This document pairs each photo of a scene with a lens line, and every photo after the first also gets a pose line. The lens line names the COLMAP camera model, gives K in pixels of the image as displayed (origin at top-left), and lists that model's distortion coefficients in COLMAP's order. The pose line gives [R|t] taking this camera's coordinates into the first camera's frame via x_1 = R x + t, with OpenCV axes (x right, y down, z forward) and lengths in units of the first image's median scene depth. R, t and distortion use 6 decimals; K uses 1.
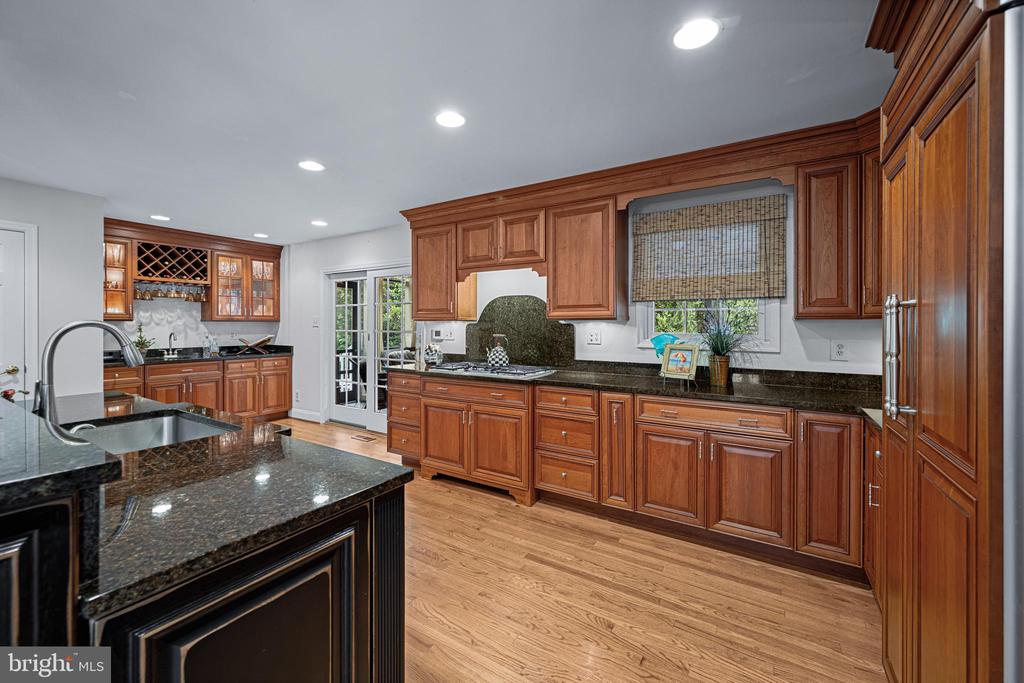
lens RADIAL K [[413.9, 0, 501.9], [0, 413.9, 328.7], [0, 0, 1]] dist [-0.000249, 0.000177]
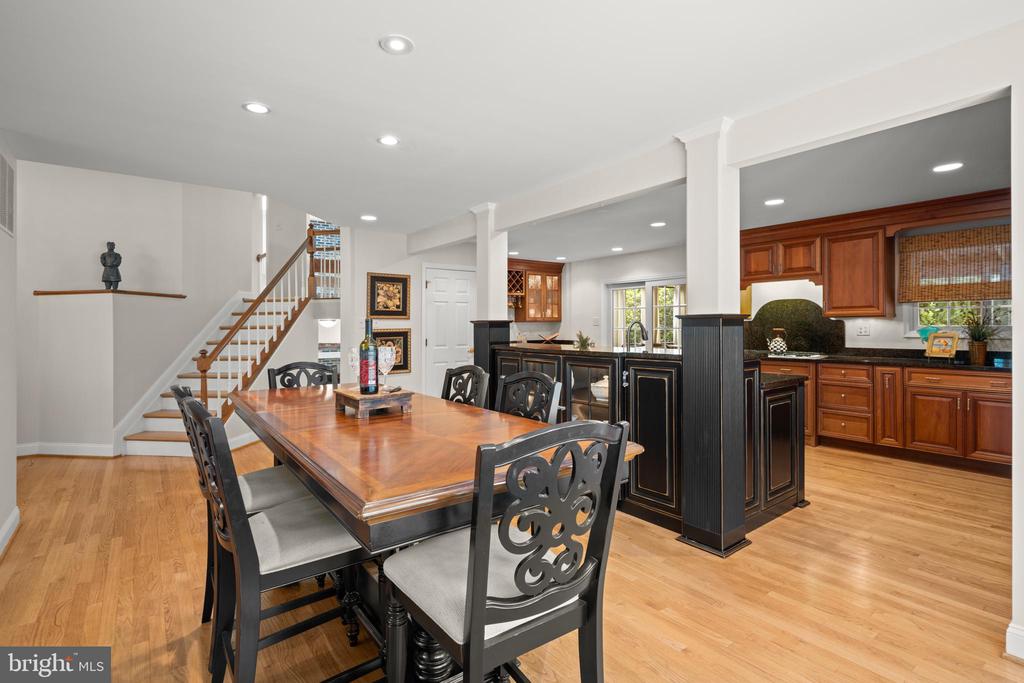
lens RADIAL K [[479.7, 0, 511.0], [0, 479.7, 331.4], [0, 0, 1]] dist [0.001047, -0.001100]
pose [[0.941356, -0.005377, -0.337373, -0.315057], [0.006743, 0.999973, 0.002876, 0.013030], [0.337348, -0.004982, 0.941367, -0.811057]]
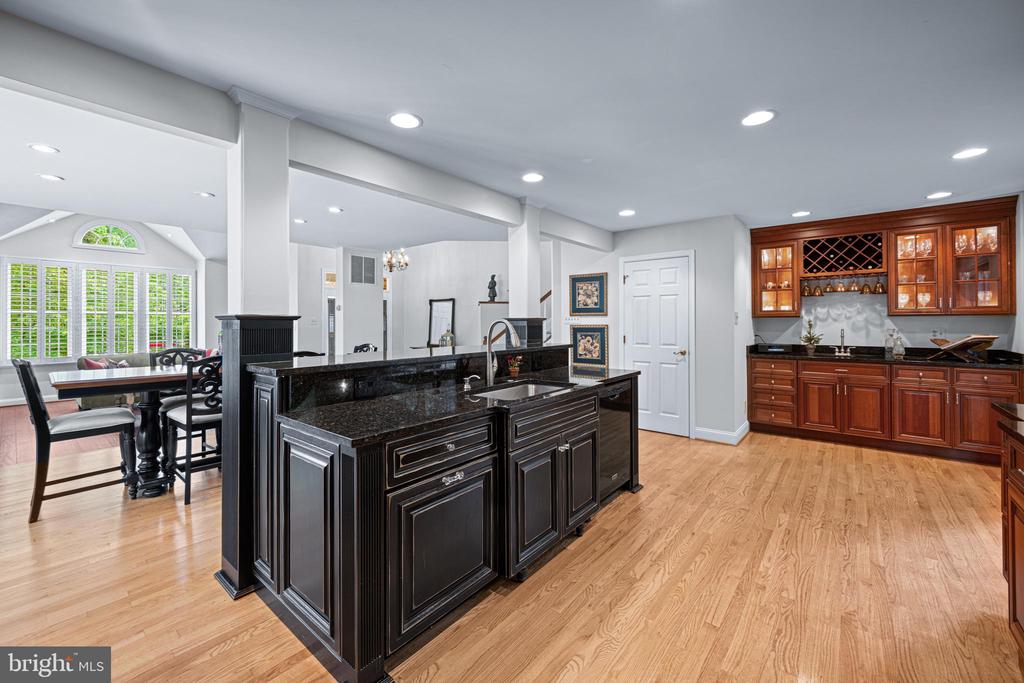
lens RADIAL K [[413.9, 0, 510.3], [0, 413.9, 317.3], [0, 0, 1]] dist [-0.000249, 0.000177]
pose [[-0.107609, -0.009881, -0.994144, 0.314119], [-0.004618, 0.999945, -0.009439, -0.006604], [0.994183, 0.003575, -0.107648, 0.514561]]
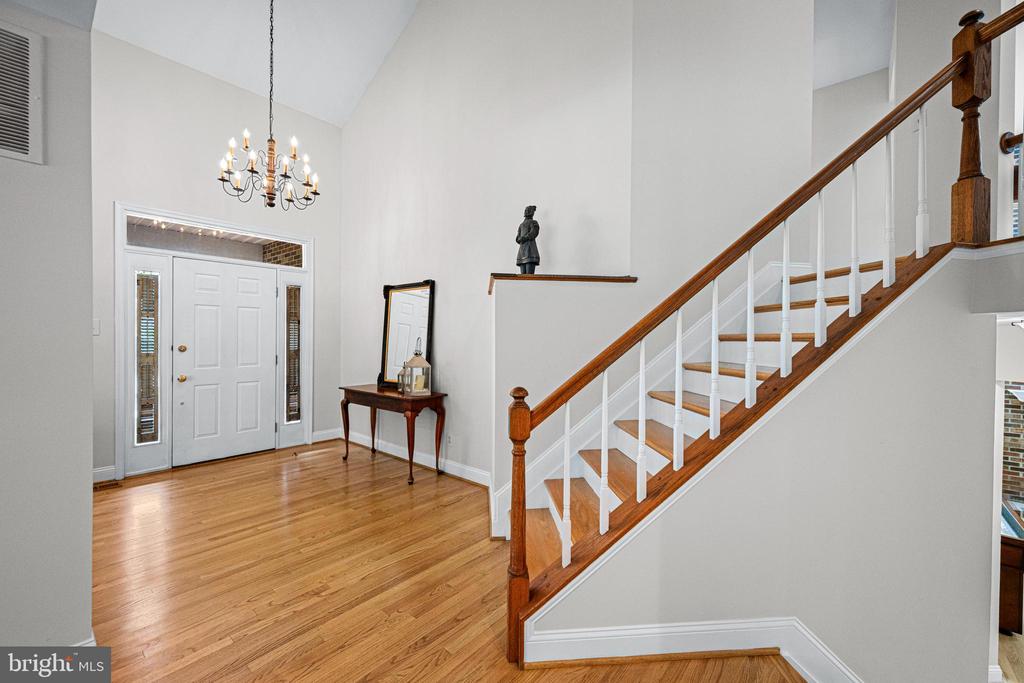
lens RADIAL K [[413.9, 0, 507.1], [0, 413.9, 336.7], [0, 0, 1]] dist [-0.000249, 0.000177]
pose [[-0.137765, 0.001241, -0.990464, -1.128778], [-0.016549, 0.999857, 0.003555, -0.000118], [0.990327, 0.016880, -0.137724, 0.243160]]
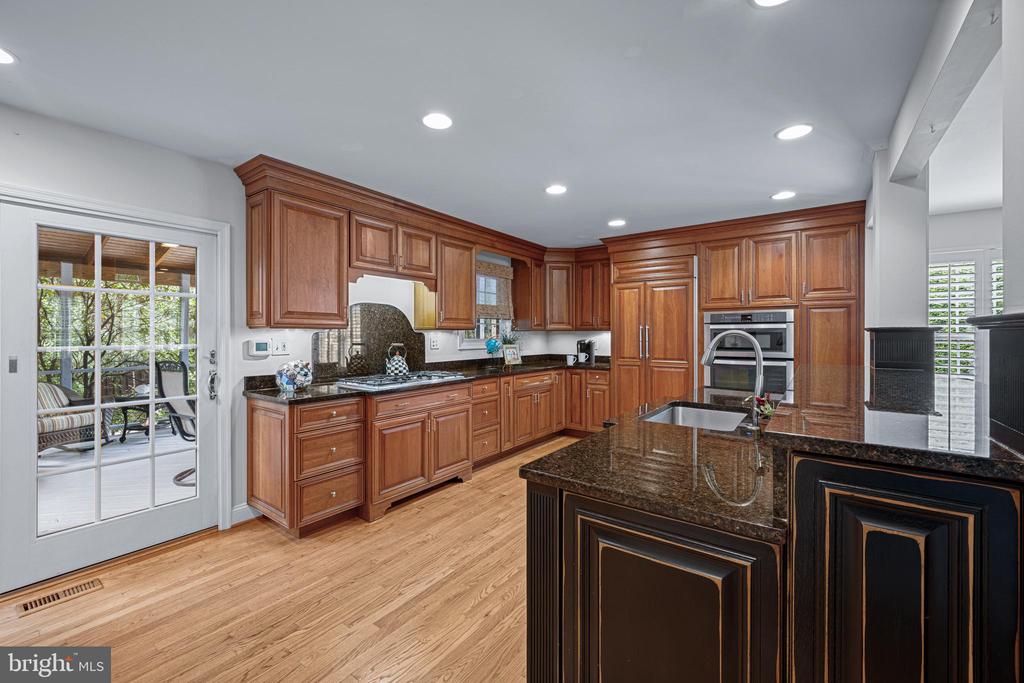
lens RADIAL K [[413.9, 0, 505.1], [0, 413.9, 334.4], [0, 0, 1]] dist [-0.000249, 0.000177]
pose [[0.065219, -0.001172, 0.997870, -1.018304], [0.013016, 0.999915, 0.000324, -0.004714], [-0.997786, 0.012967, 0.065229, 0.706306]]
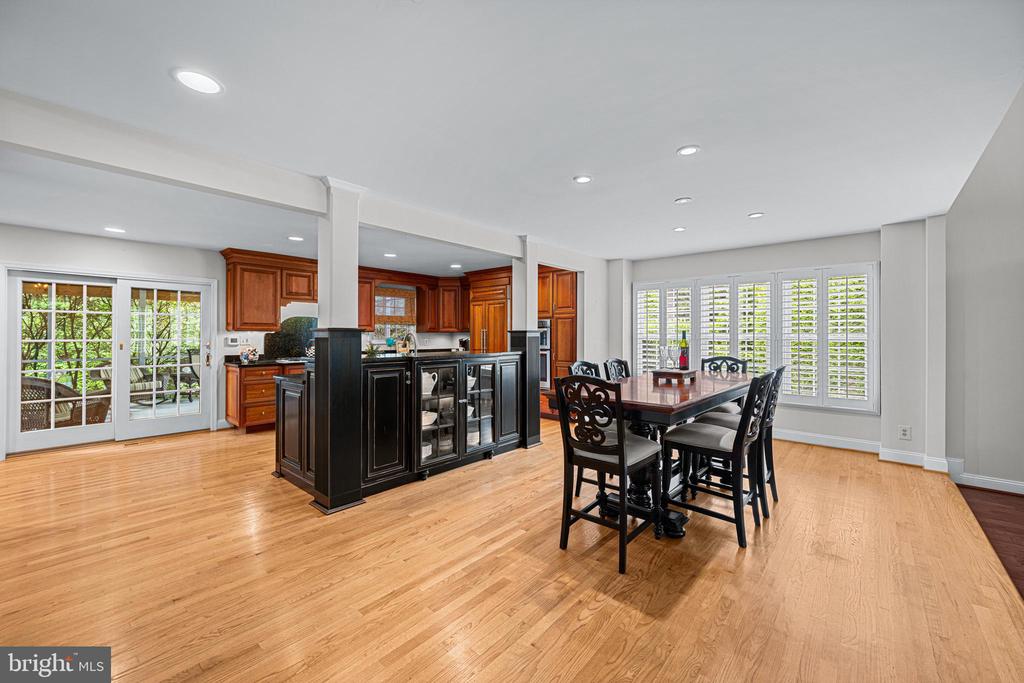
lens RADIAL K [[413.9, 0, 517.8], [0, 413.9, 333.3], [0, 0, 1]] dist [-0.000249, 0.000177]
pose [[0.143890, 0.006287, 0.989574, -1.690151], [0.012880, 0.999883, -0.008225, 0.013529], [-0.989510, 0.013929, 0.143792, -0.113004]]
